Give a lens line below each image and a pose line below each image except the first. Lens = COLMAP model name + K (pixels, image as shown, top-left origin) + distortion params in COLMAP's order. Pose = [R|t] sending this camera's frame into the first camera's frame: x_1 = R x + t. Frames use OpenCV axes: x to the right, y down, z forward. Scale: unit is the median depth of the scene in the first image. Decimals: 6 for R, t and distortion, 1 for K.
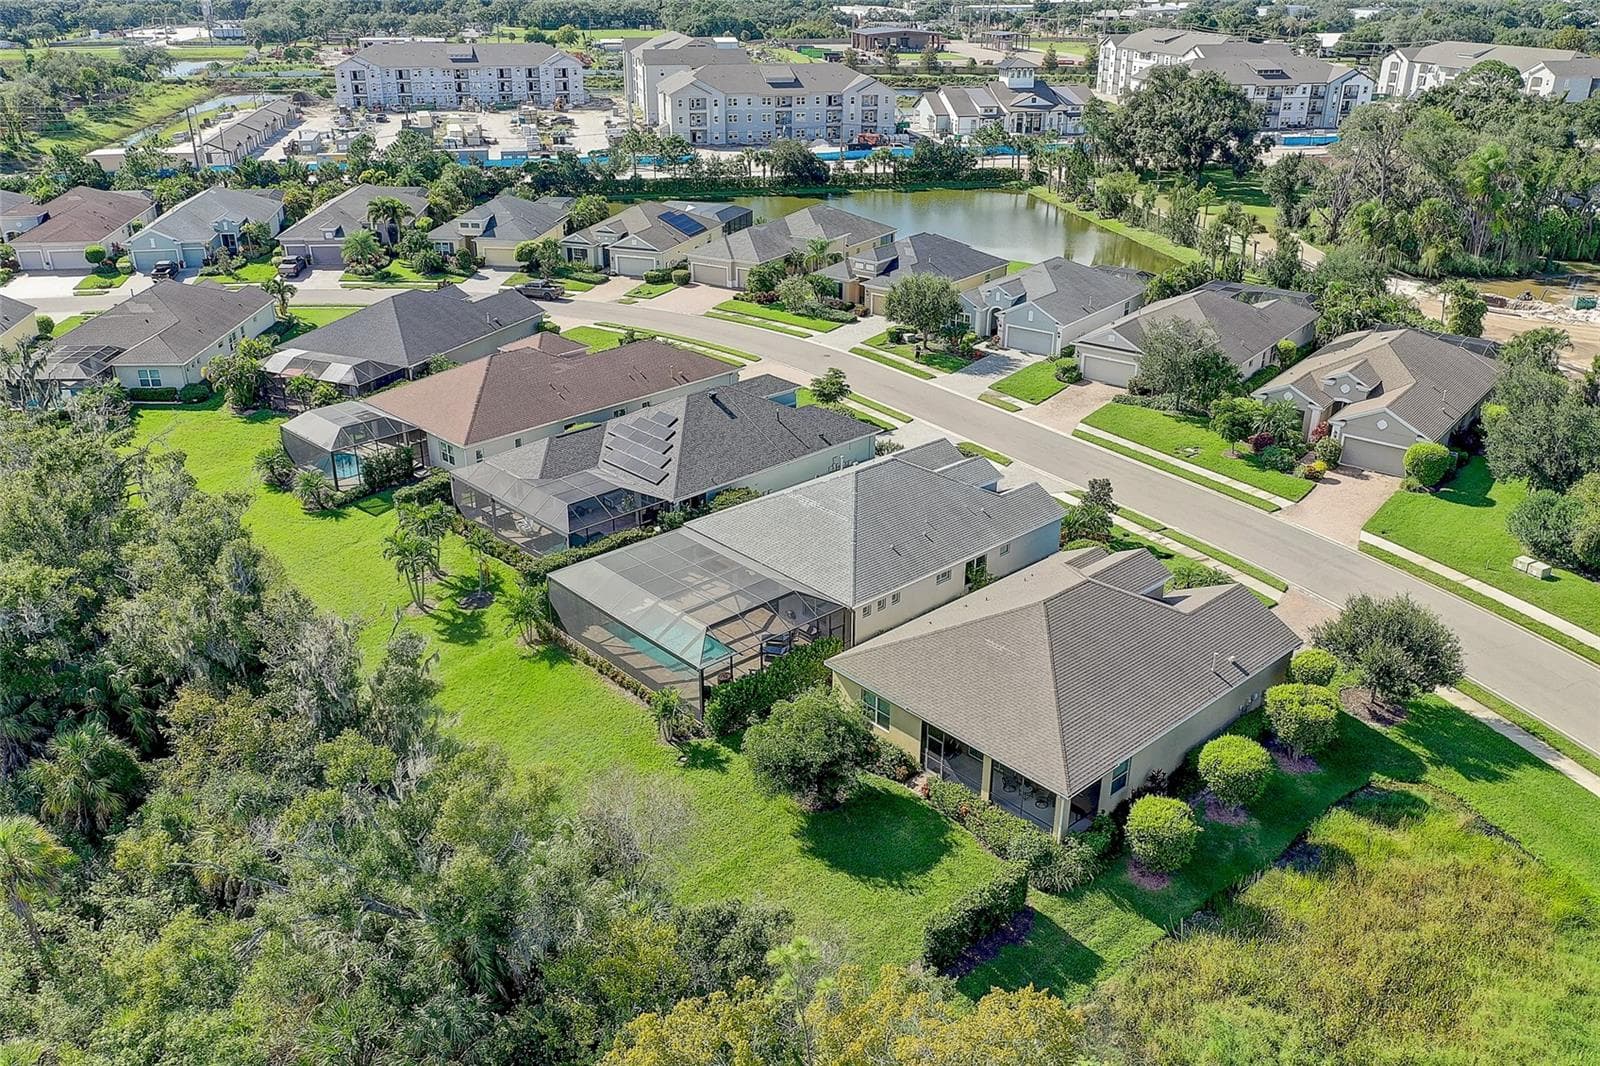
lens RADIAL K [[1265.1, 0, 798.3], [0, 1265.1, 530.0], [0, 0, 1]] dist [0.009410, -0.007017]
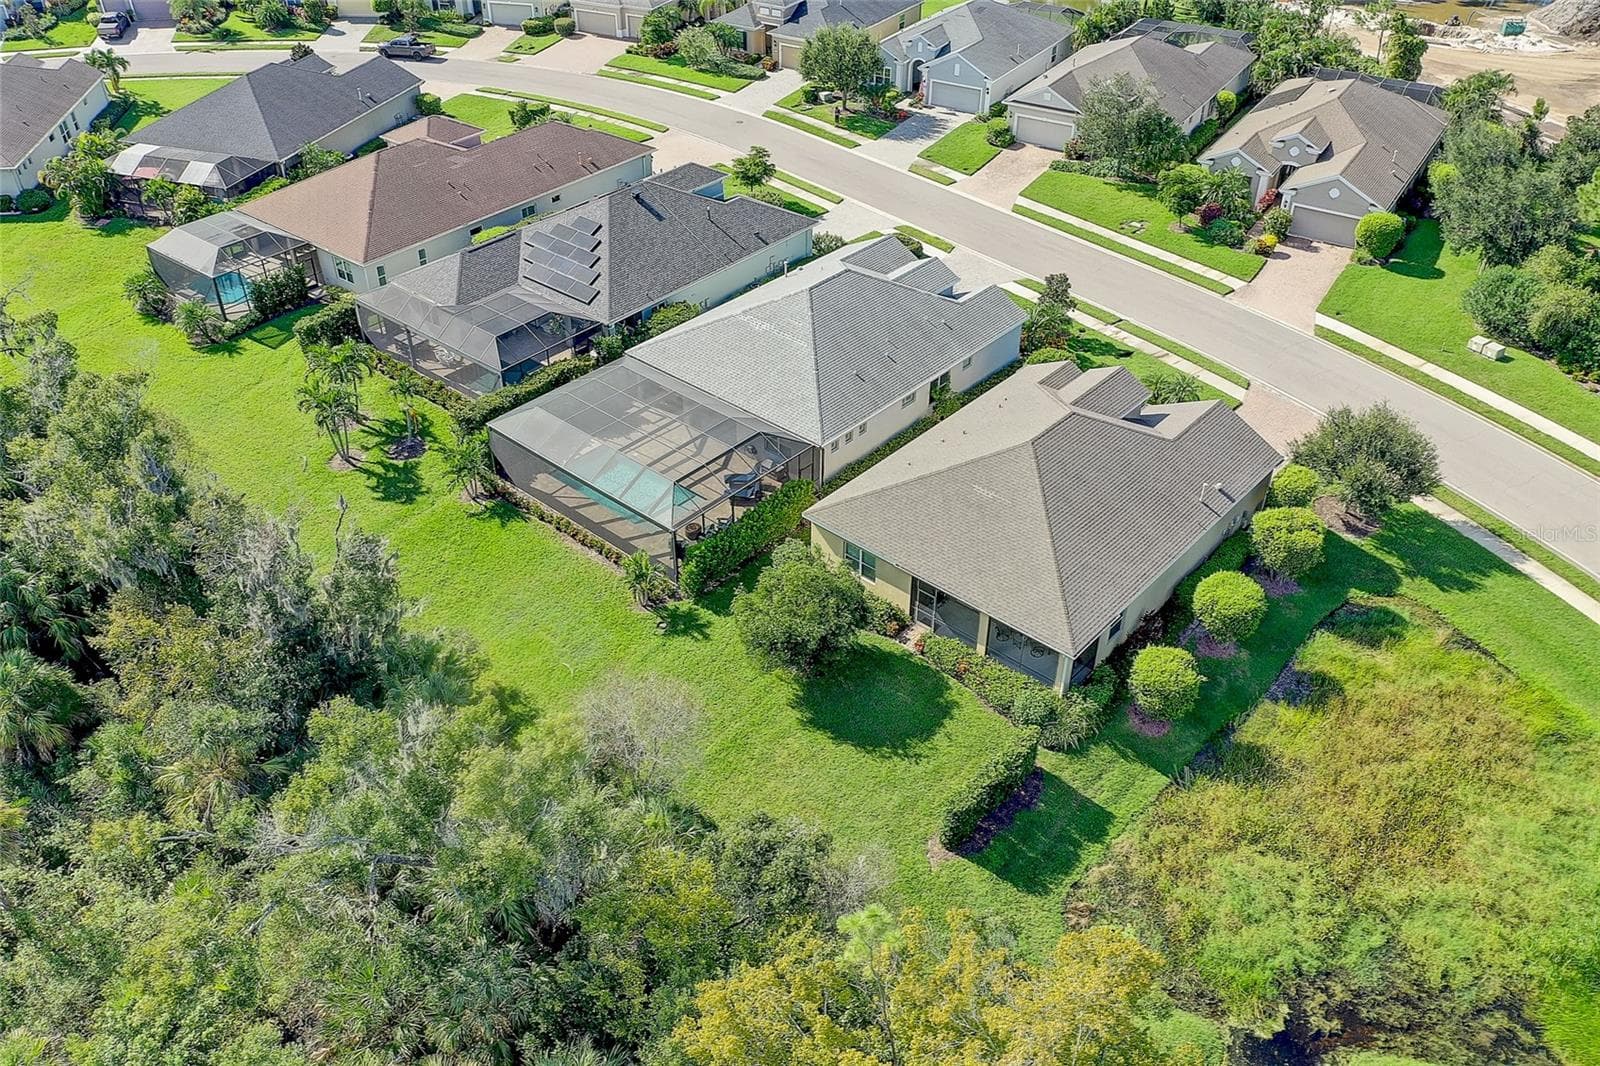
lens RADIAL K [[1265.1, 0, 803.0], [0, 1265.1, 534.3], [0, 0, 1]] dist [0.009410, -0.007017]
pose [[0.994220, -0.064892, 0.085529, -0.050339], [0.045077, 0.975348, 0.216021, -0.070775], [-0.097438, -0.210917, 0.972636, 0.059580]]
